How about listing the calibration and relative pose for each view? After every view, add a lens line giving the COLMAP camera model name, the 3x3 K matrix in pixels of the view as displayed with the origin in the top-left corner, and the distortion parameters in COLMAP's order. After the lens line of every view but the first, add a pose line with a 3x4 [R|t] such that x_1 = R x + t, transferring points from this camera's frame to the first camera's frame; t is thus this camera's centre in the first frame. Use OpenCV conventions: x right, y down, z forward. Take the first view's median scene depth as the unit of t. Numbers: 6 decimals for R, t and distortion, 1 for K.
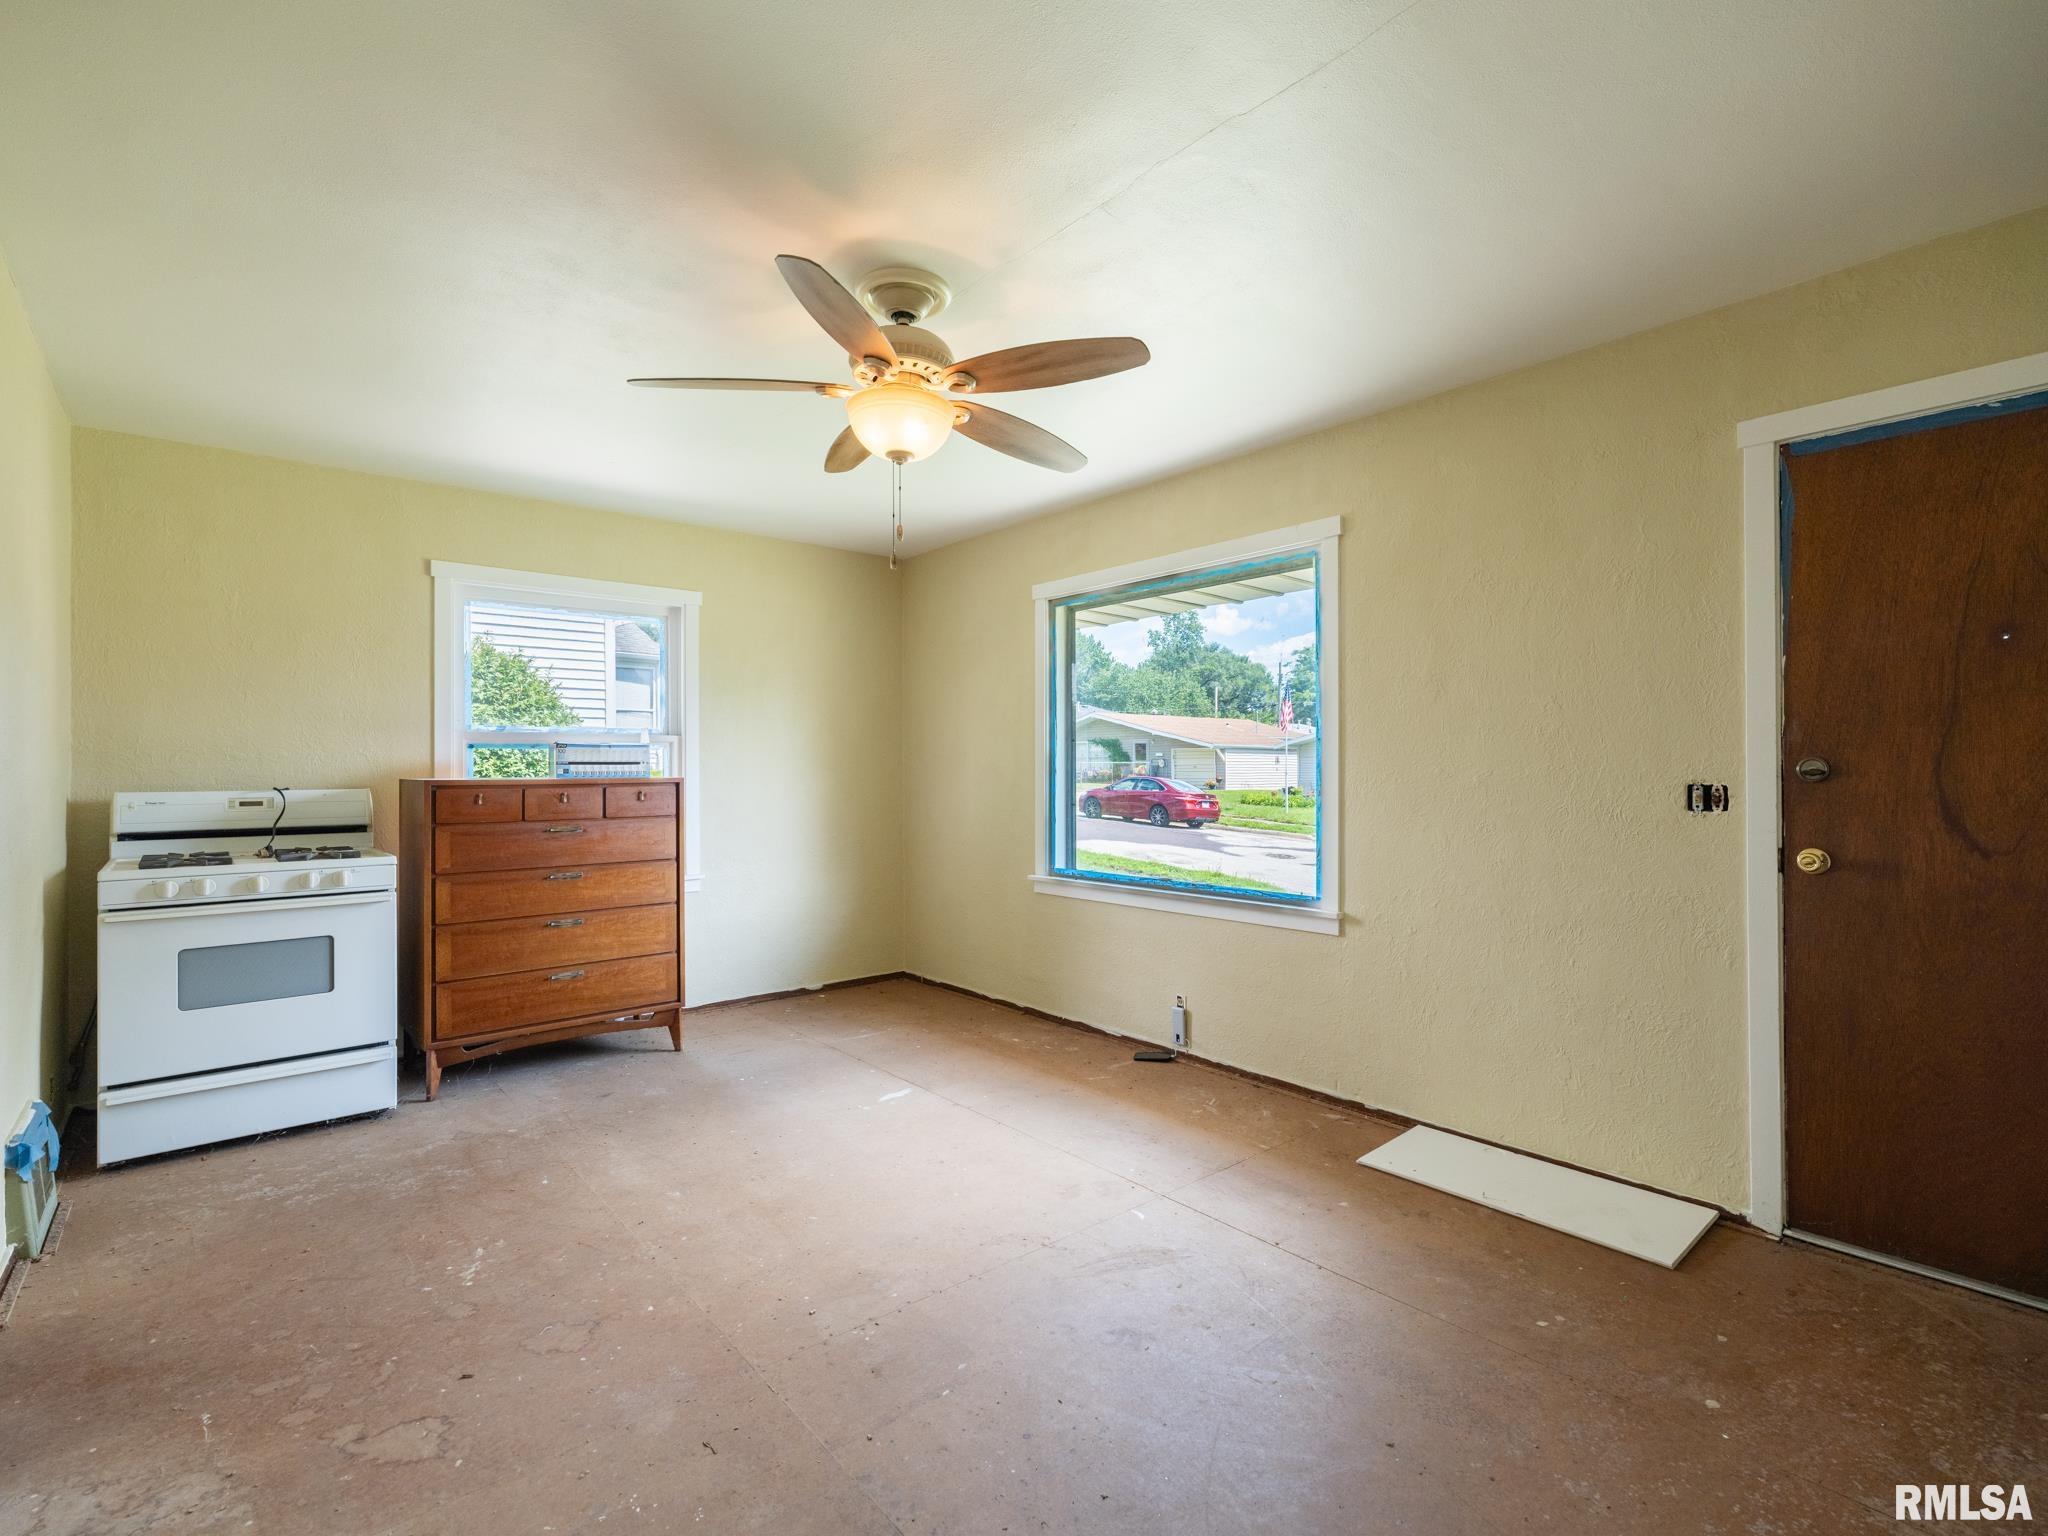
lens RADIAL K [[958.6, 0, 1028.3], [0, 958.6, 765.7], [0, 0, 1]] dist [0.001309, 0.000858]
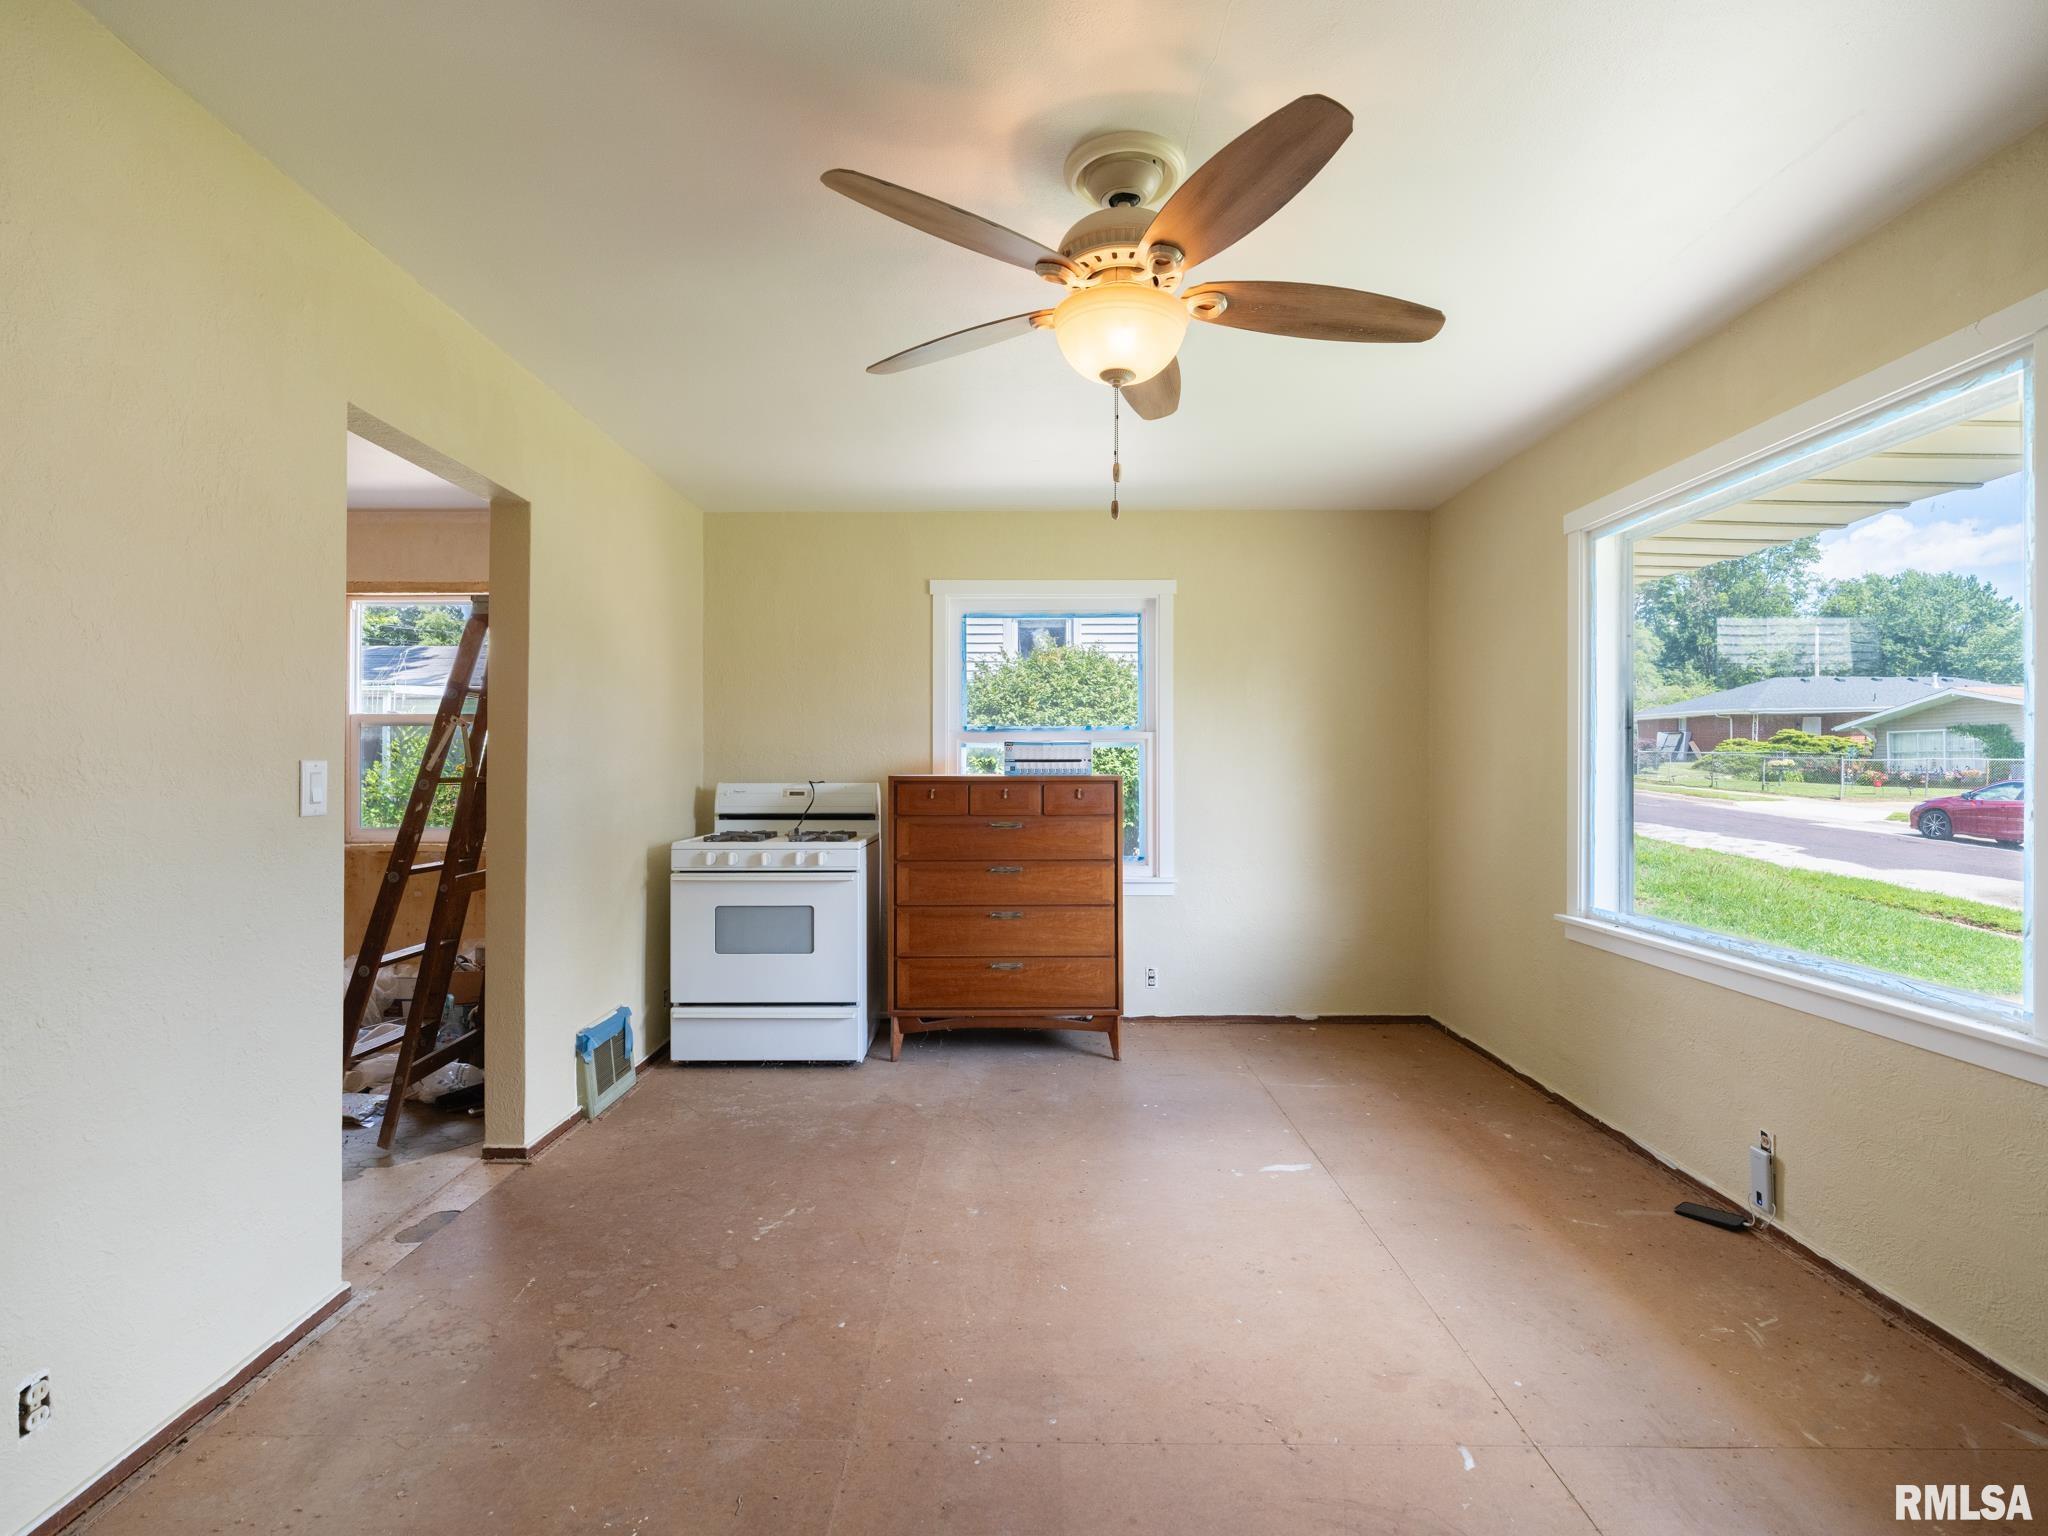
lens RADIAL K [[978.1, 0, 1018.9], [0, 978.1, 764.3], [0, 0, 1]] dist [0.001172, 0.000597]
pose [[0.757198, 0.000361, -0.653186, 0.228286], [0.000119, 1.000000, 0.000690, 0.000567], [0.653186, -0.000600, 0.757197, 0.220492]]
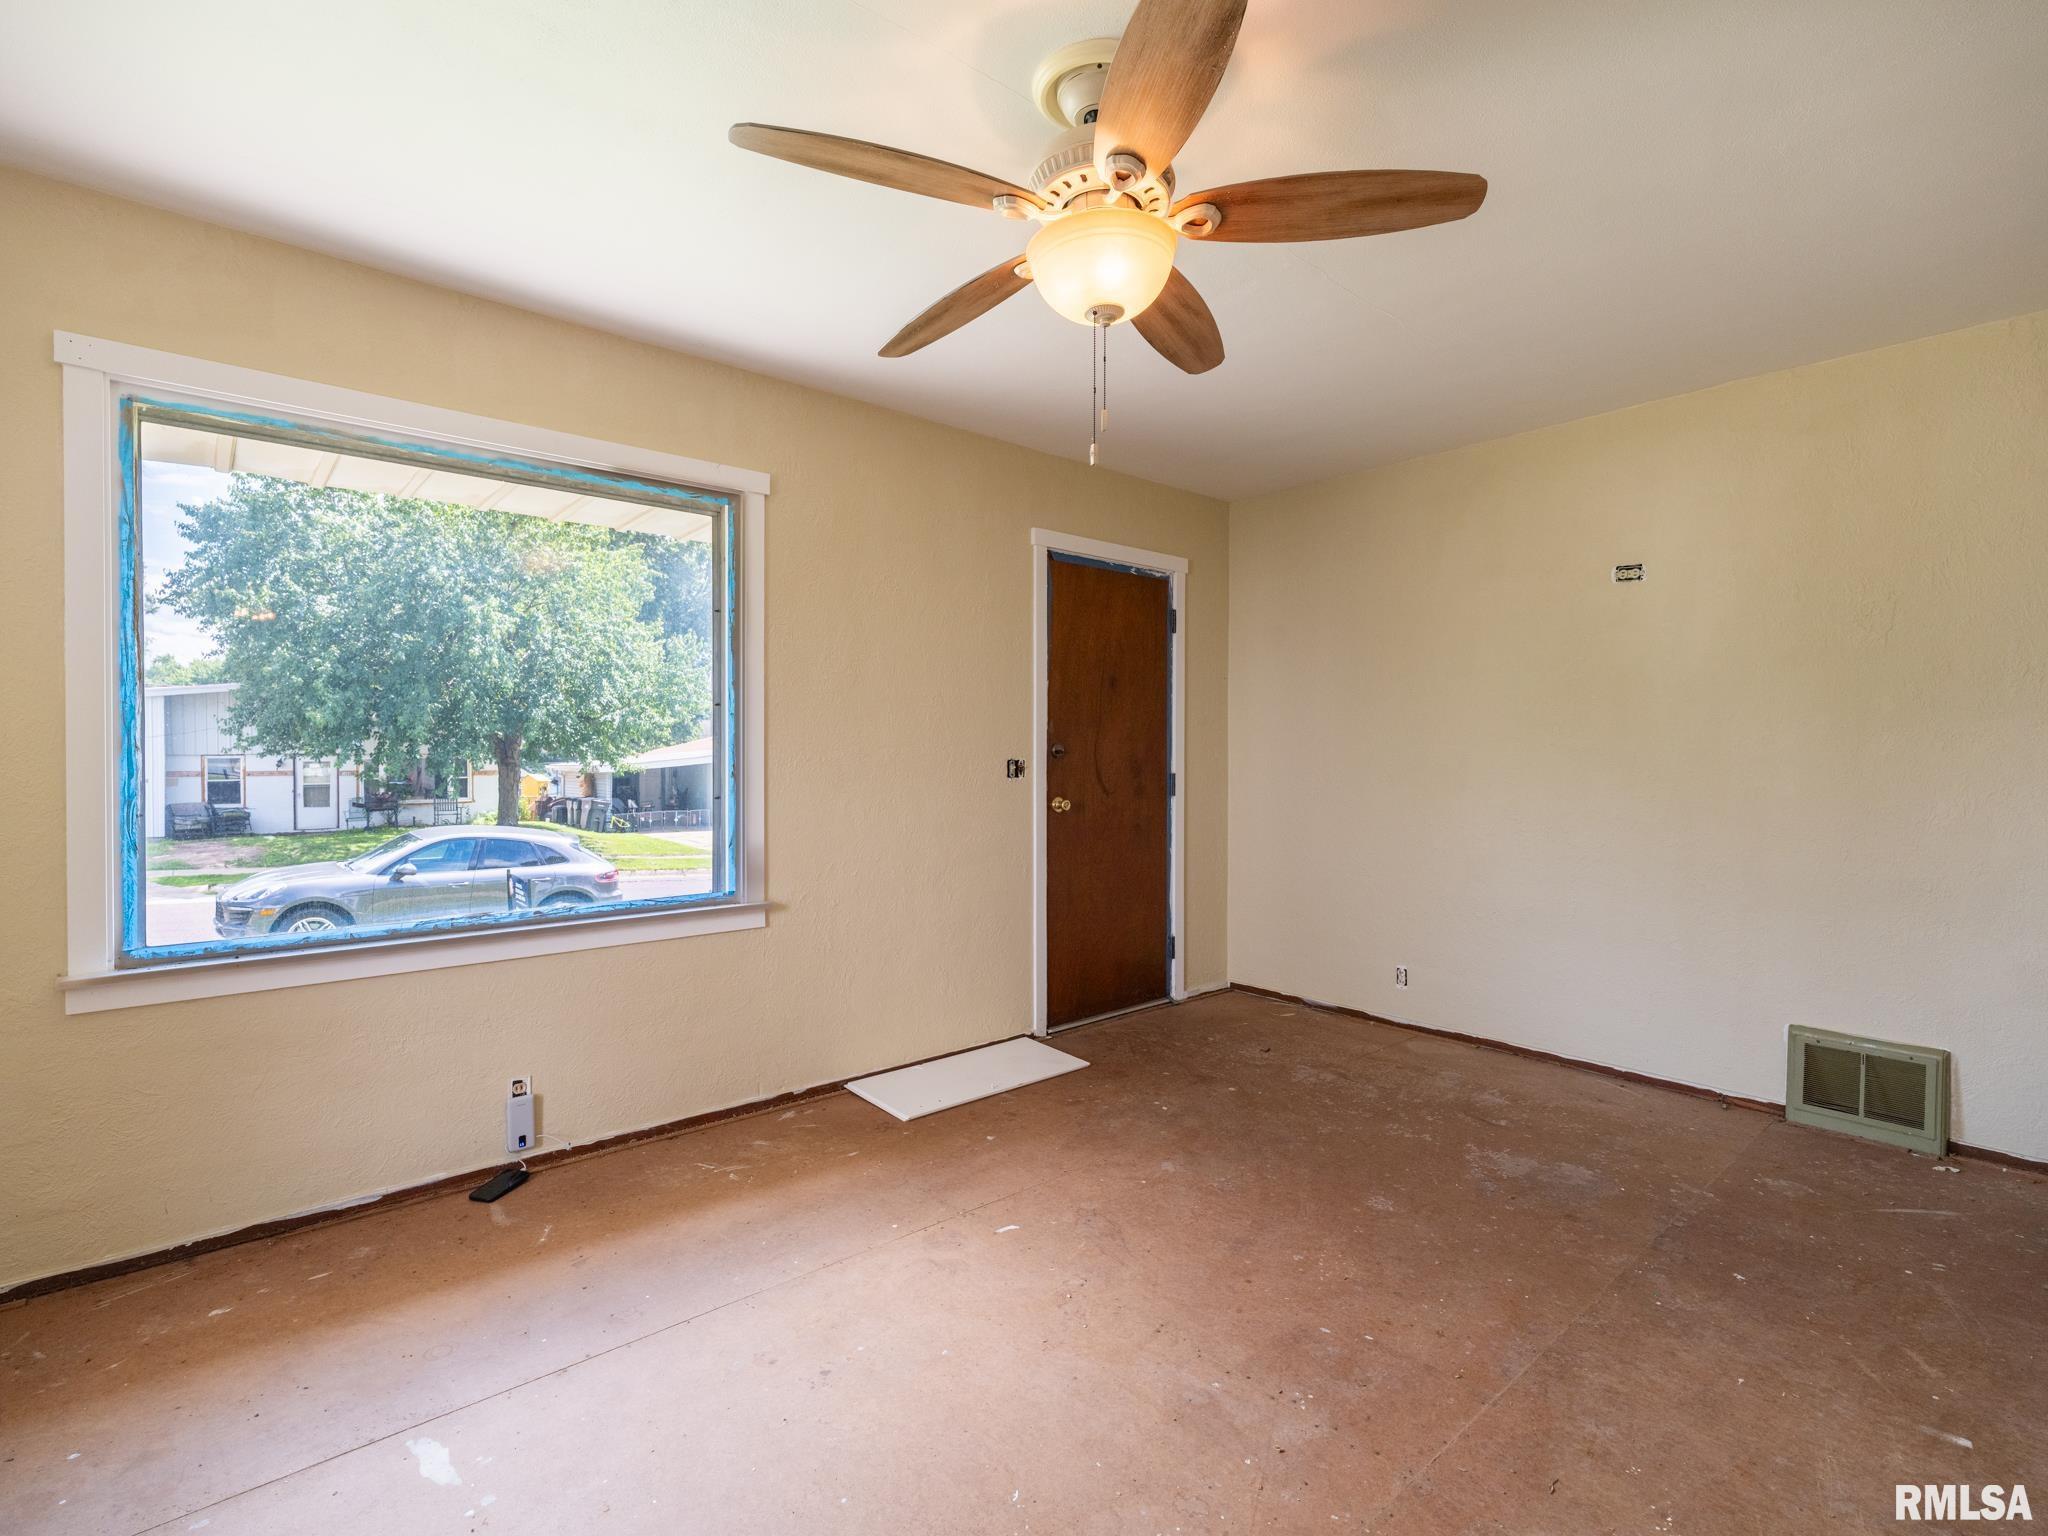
lens RADIAL K [[978.1, 0, 1018.9], [0, 978.1, 764.3], [0, 0, 1]] dist [0.001172, 0.000597]
pose [[-0.007079, -0.010453, 0.999920, -0.593177], [-0.005814, 0.999929, 0.010412, 0.007652], [-0.999958, -0.005740, -0.007139, 0.718927]]
